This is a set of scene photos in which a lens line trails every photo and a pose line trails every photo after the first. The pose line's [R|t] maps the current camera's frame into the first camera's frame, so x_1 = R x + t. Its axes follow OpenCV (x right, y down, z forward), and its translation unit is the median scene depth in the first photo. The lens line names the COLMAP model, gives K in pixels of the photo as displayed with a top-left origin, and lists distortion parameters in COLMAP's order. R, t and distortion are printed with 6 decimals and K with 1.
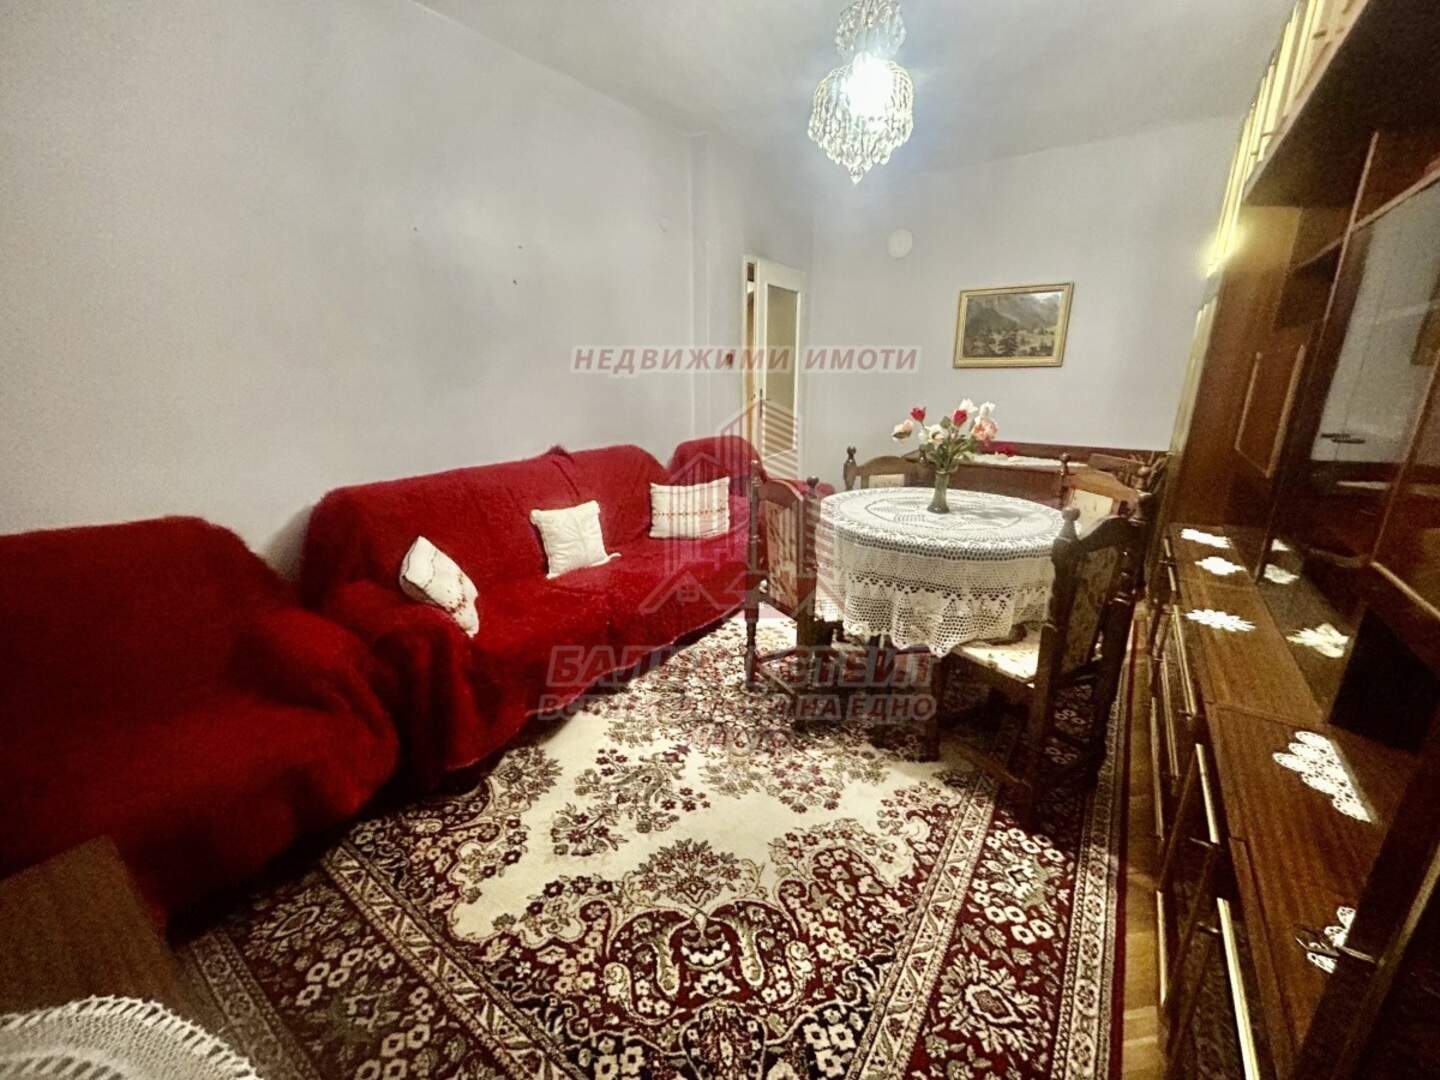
lens RADIAL K [[584.3, 0, 716.0], [0, 584.3, 537.4], [0, 0, 1]] dist [-0.011824, 0.012287]
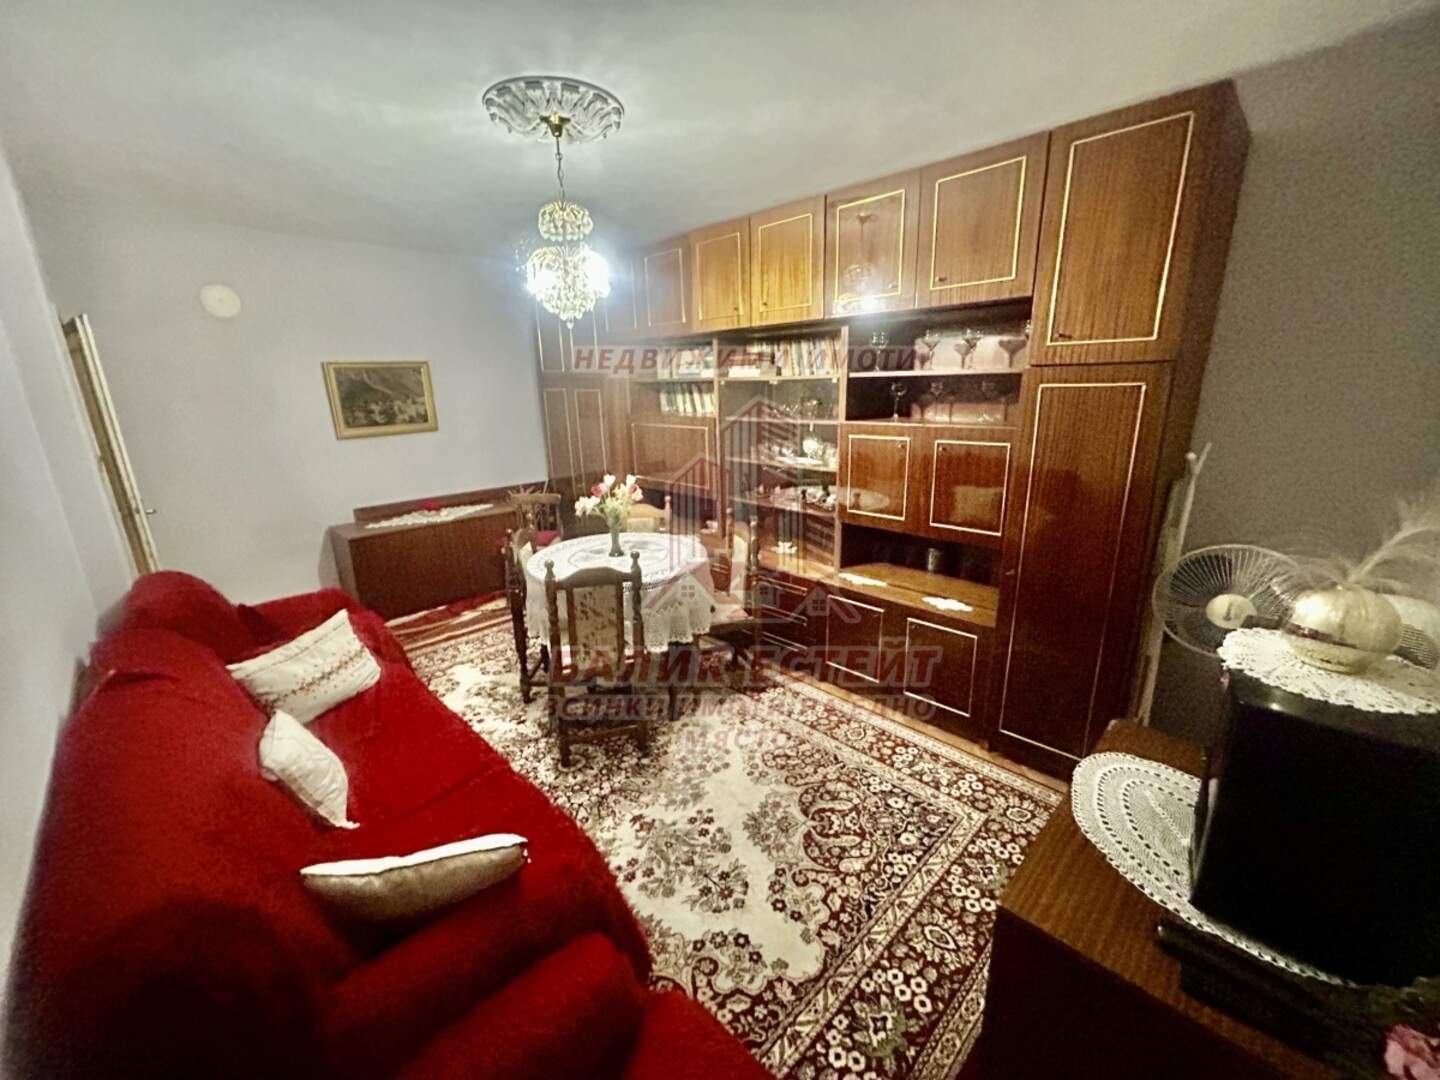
lens RADIAL K [[584.3, 0, 716.0], [0, 584.3, 537.4], [0, 0, 1]] dist [-0.011824, 0.012287]
pose [[0.186373, -0.259822, 0.947501, -1.375575], [0.297475, 0.934053, 0.197621, -0.452410], [-0.936362, 0.245026, 0.251373, 0.662026]]
